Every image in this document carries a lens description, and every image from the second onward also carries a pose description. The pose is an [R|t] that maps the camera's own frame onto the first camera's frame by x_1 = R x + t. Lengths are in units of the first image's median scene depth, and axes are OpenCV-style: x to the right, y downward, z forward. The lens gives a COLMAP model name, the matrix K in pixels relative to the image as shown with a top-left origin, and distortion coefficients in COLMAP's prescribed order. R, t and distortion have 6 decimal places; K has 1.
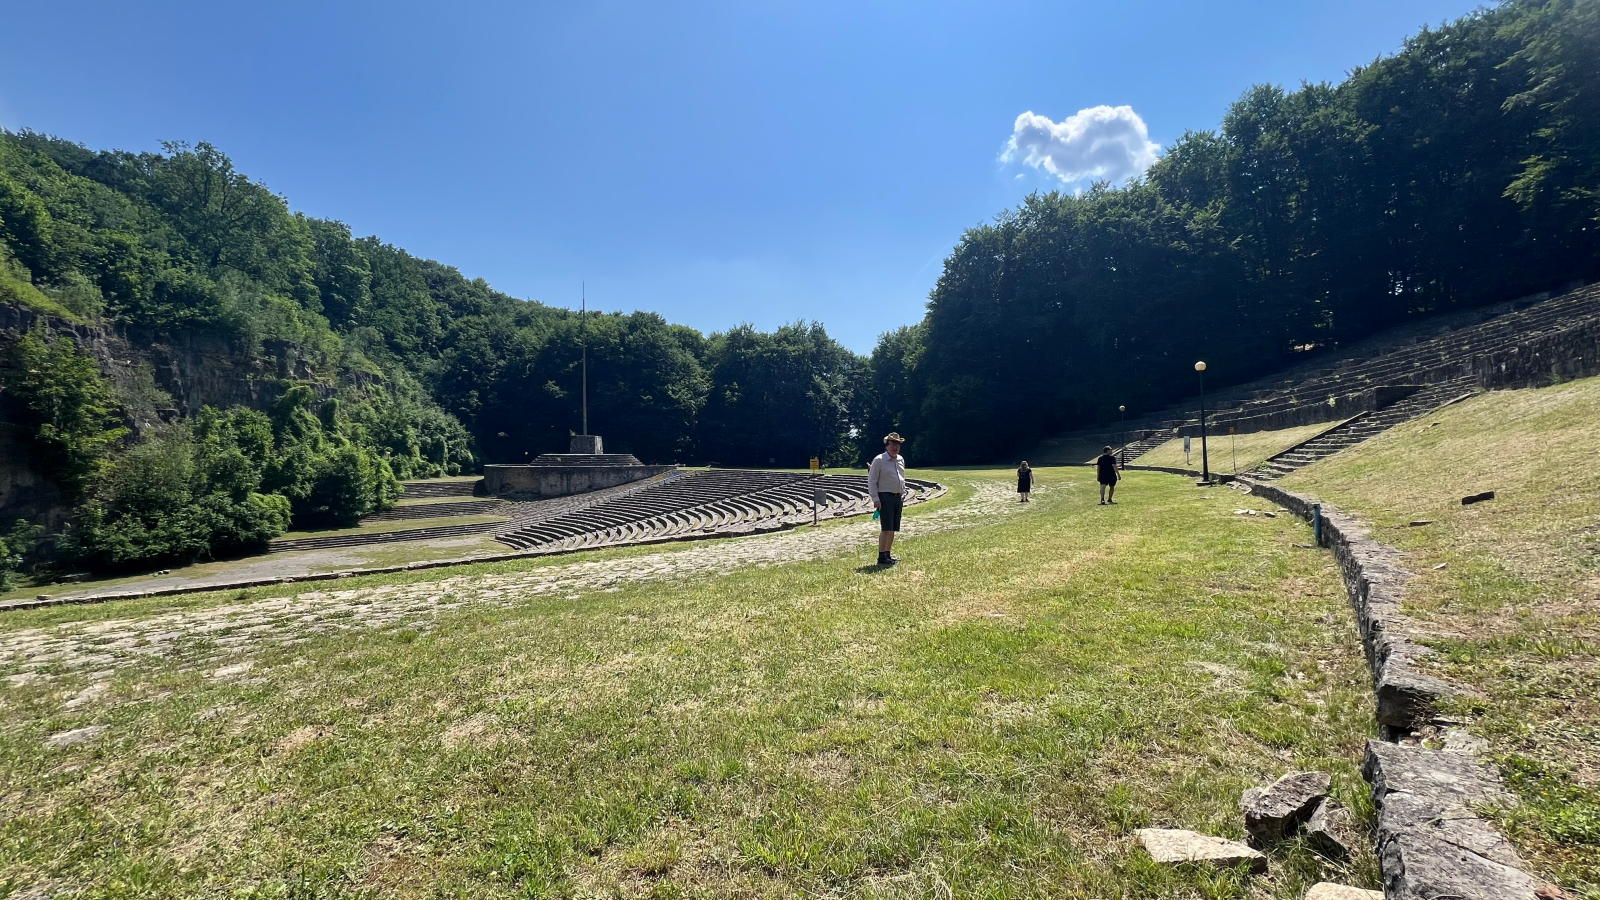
lens RADIAL K [[640.3, 0, 799.5], [0, 640.3, 446.3], [0, 0, 1]] dist [0.001543, 0.001401]
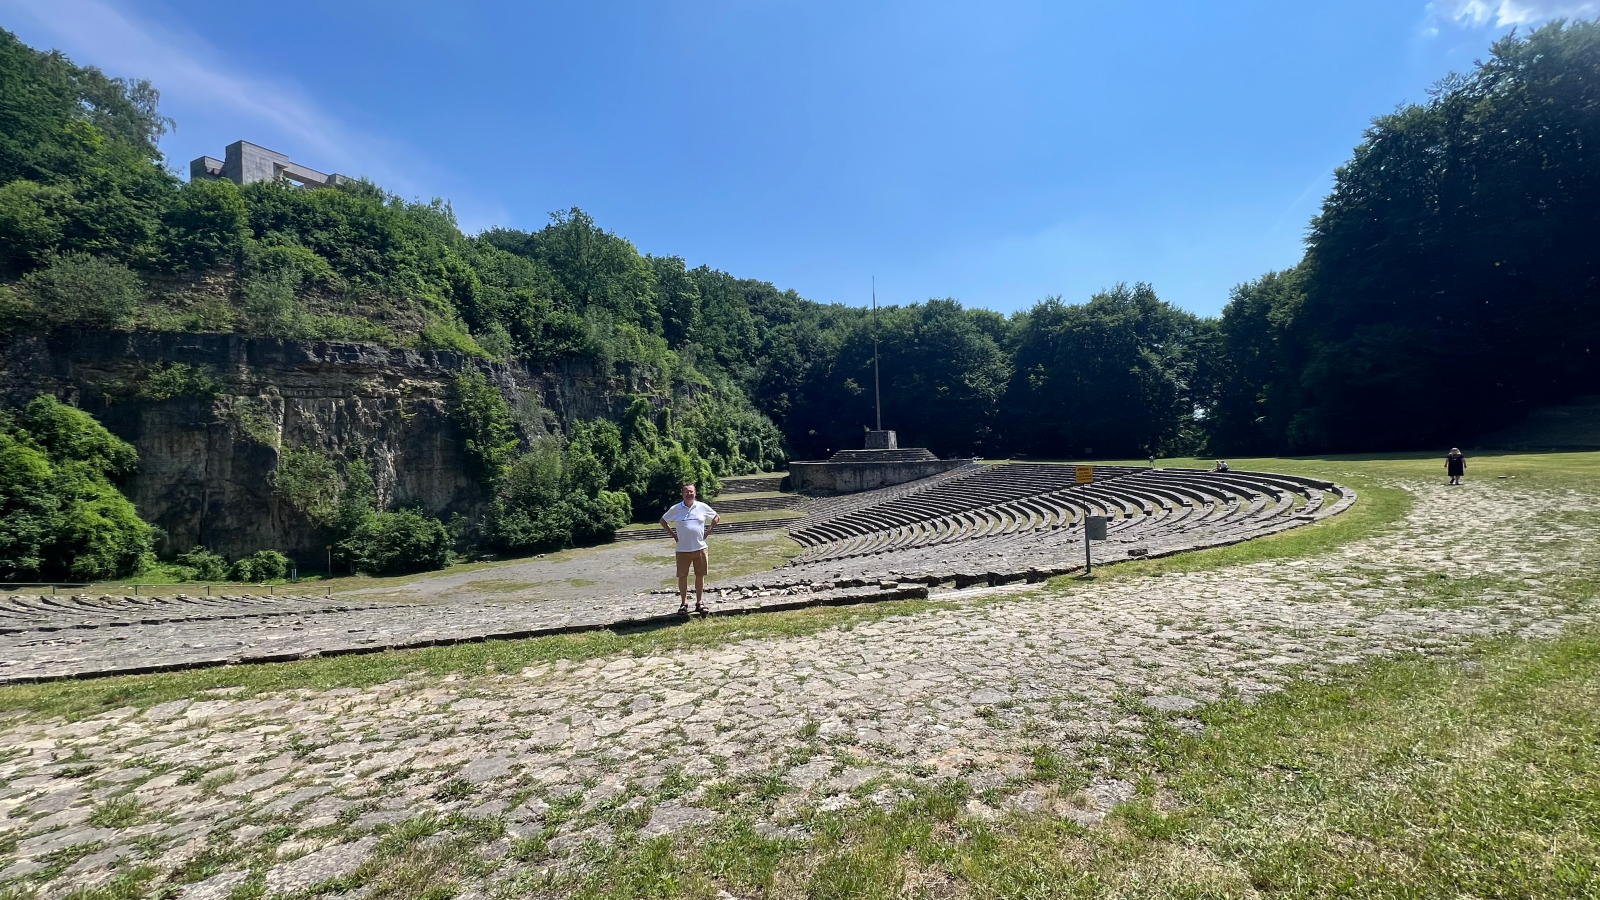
lens RADIAL K [[640.3, 0, 800.9], [0, 640.3, 446.6], [0, 0, 1]] dist [0.001543, 0.001401]
pose [[0.887454, -0.028223, -0.460032, 0.015301], [0.034227, 0.999403, 0.004713, -0.001411], [0.459624, -0.019928, 0.887890, 0.075729]]
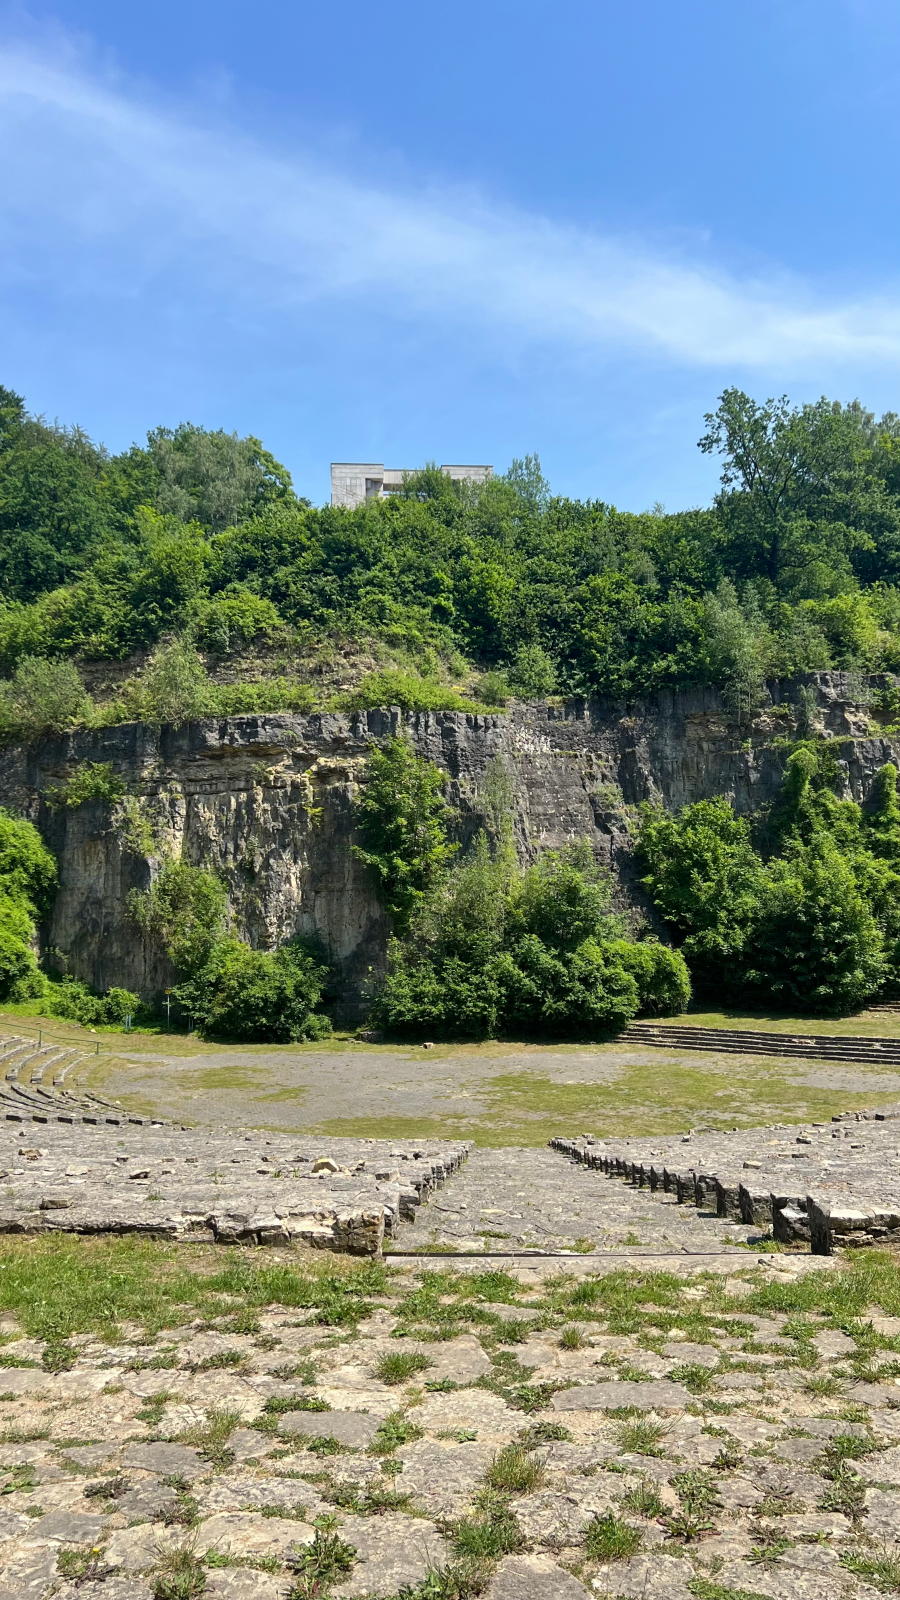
lens RADIAL K [[1194.3, 0, 440.1], [0, 1194.3, 799.1], [0, 0, 1]] dist [0.118001, 0.001028]
pose [[0.047183, -0.071579, -0.996318, 0.195951], [0.029981, 0.997081, -0.070214, 0.009300], [0.998436, -0.026558, 0.049192, 0.518975]]
